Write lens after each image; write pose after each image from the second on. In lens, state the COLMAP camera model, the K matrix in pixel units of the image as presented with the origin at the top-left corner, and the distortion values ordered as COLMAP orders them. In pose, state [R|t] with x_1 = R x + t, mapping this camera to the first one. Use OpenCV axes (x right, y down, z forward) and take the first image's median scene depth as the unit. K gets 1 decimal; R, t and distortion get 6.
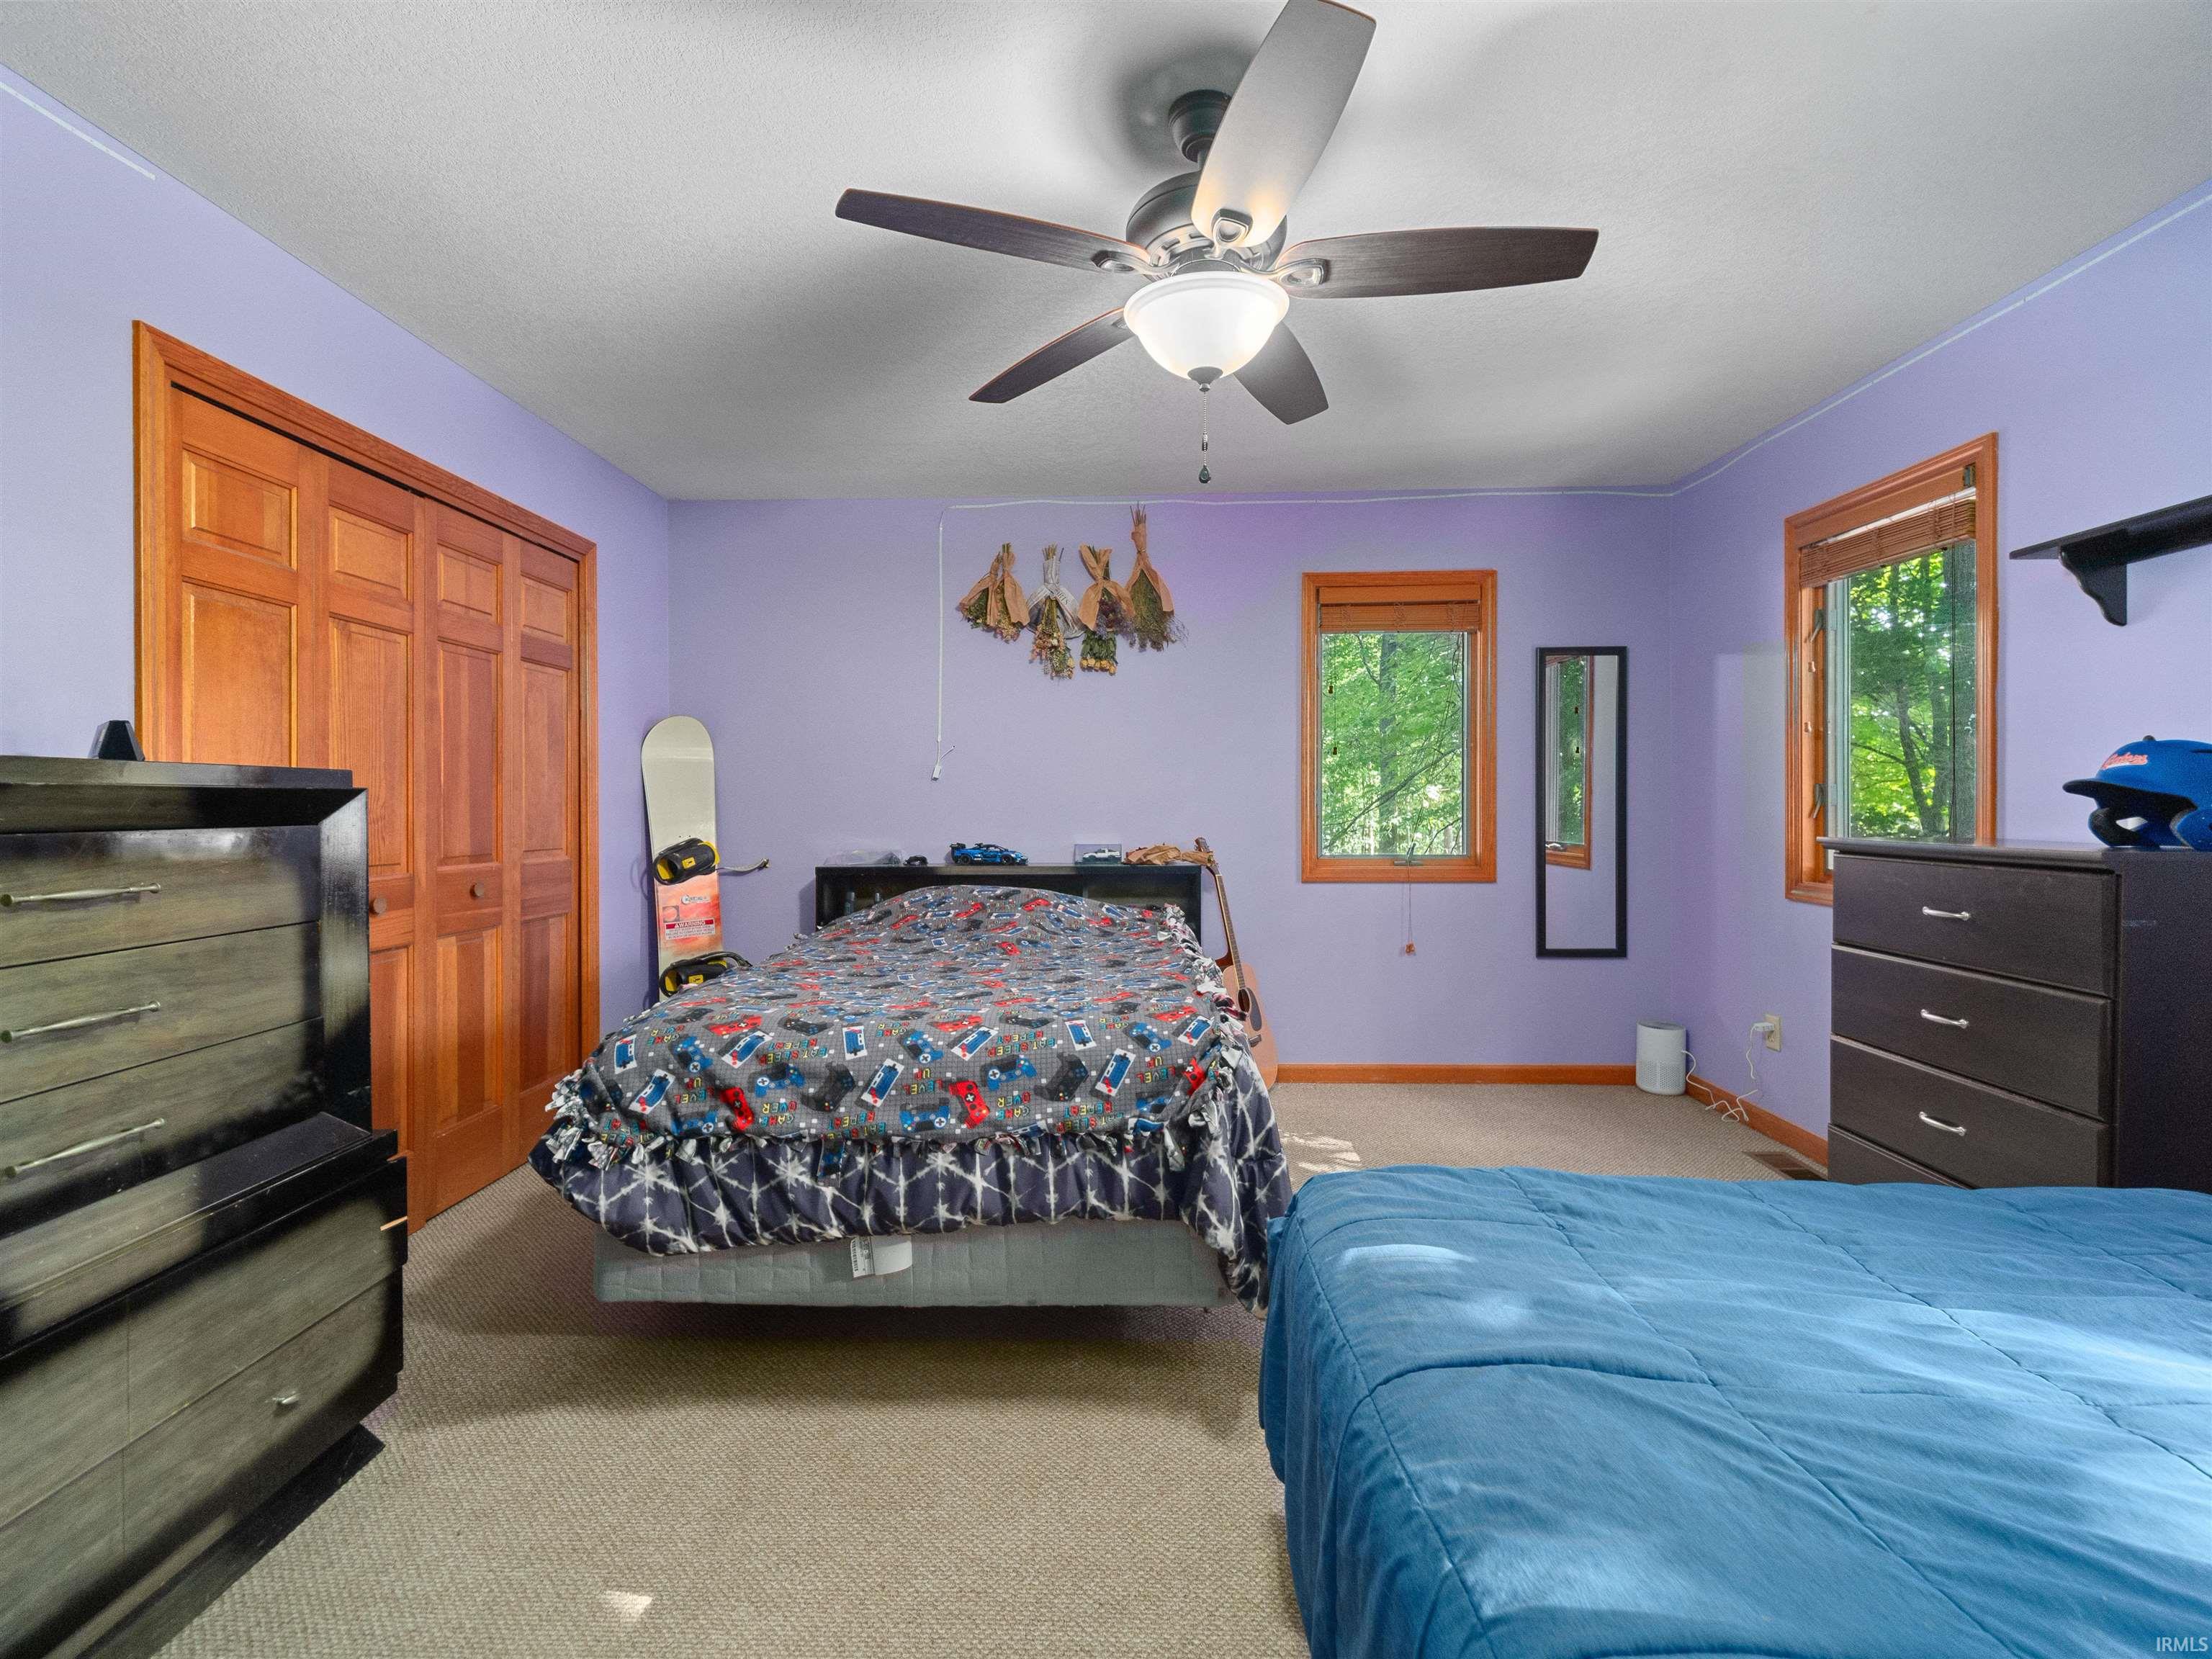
lens RADIAL K [[968.1, 0, 1103.3], [0, 968.1, 817.6], [0, 0, 1]] dist [0.027527, -0.021949]
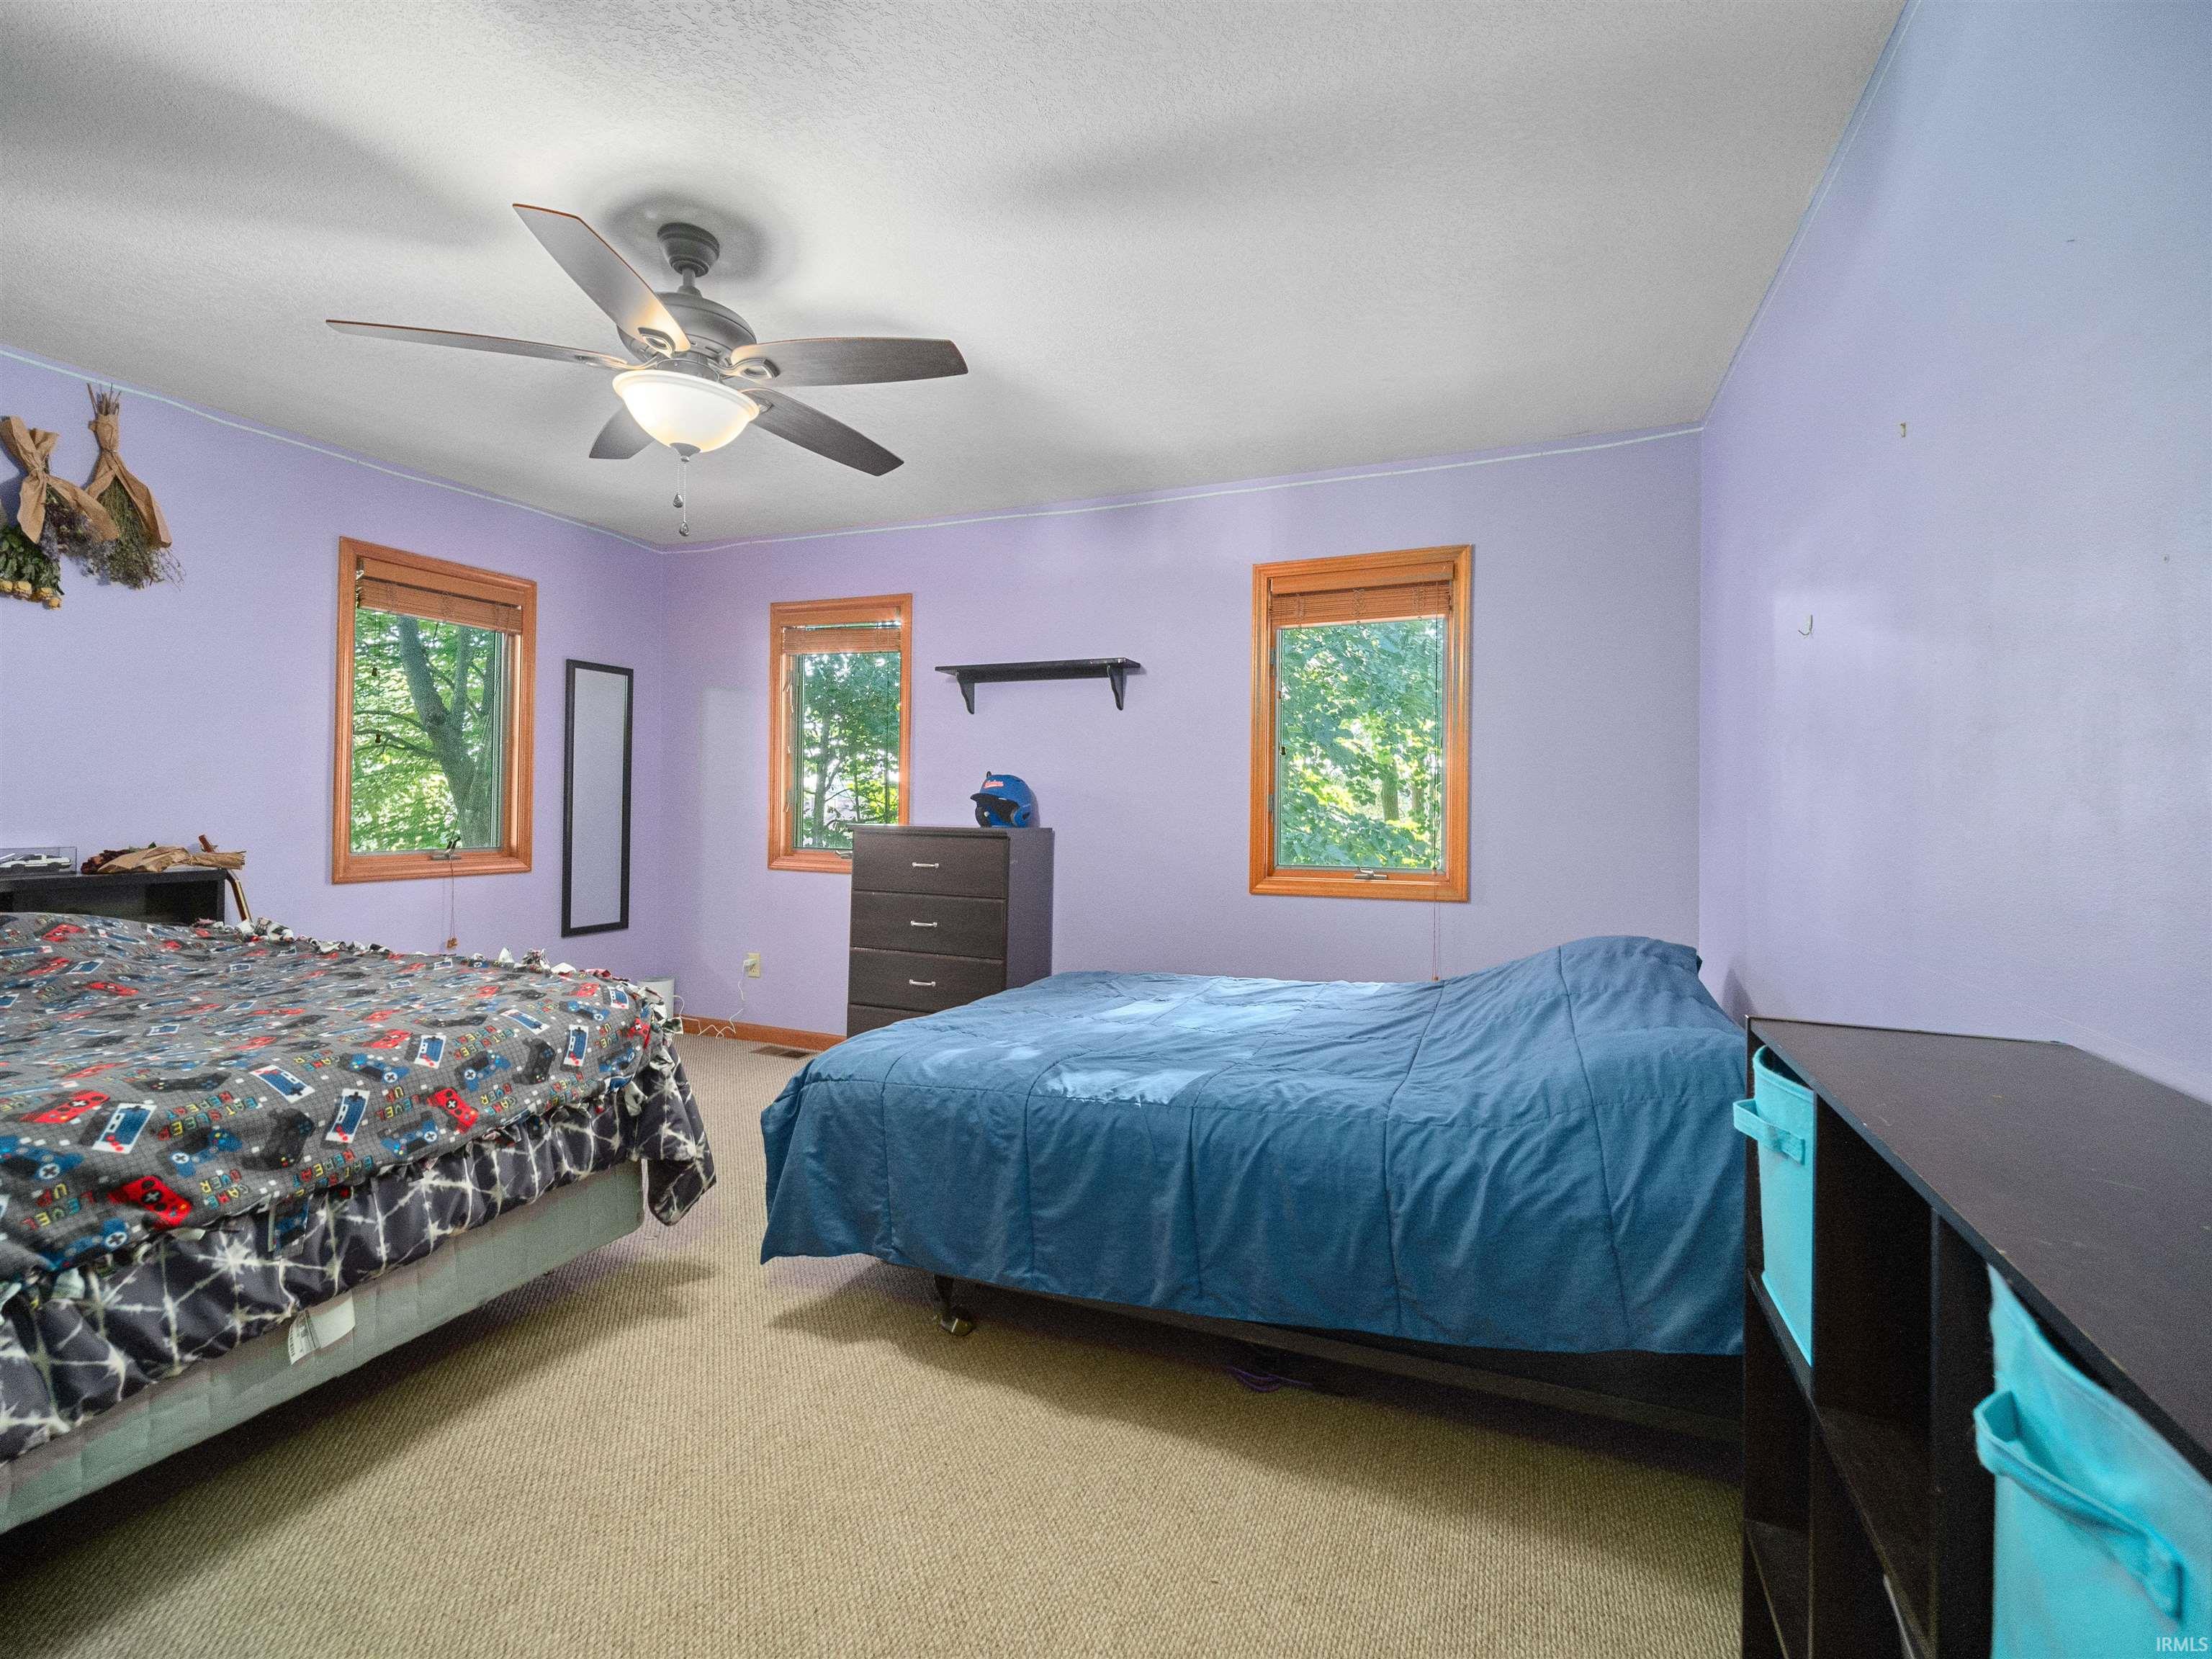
lens RADIAL K [[964.5, 0, 1094.0], [0, 964.5, 810.2], [0, 0, 1]] dist [0.001928, -0.006507]
pose [[0.368442, 0.003549, 0.929644, -0.782066], [-0.001495, 0.999994, -0.003225, 0.003425], [-0.929649, -0.000202, 0.368445, 0.068950]]
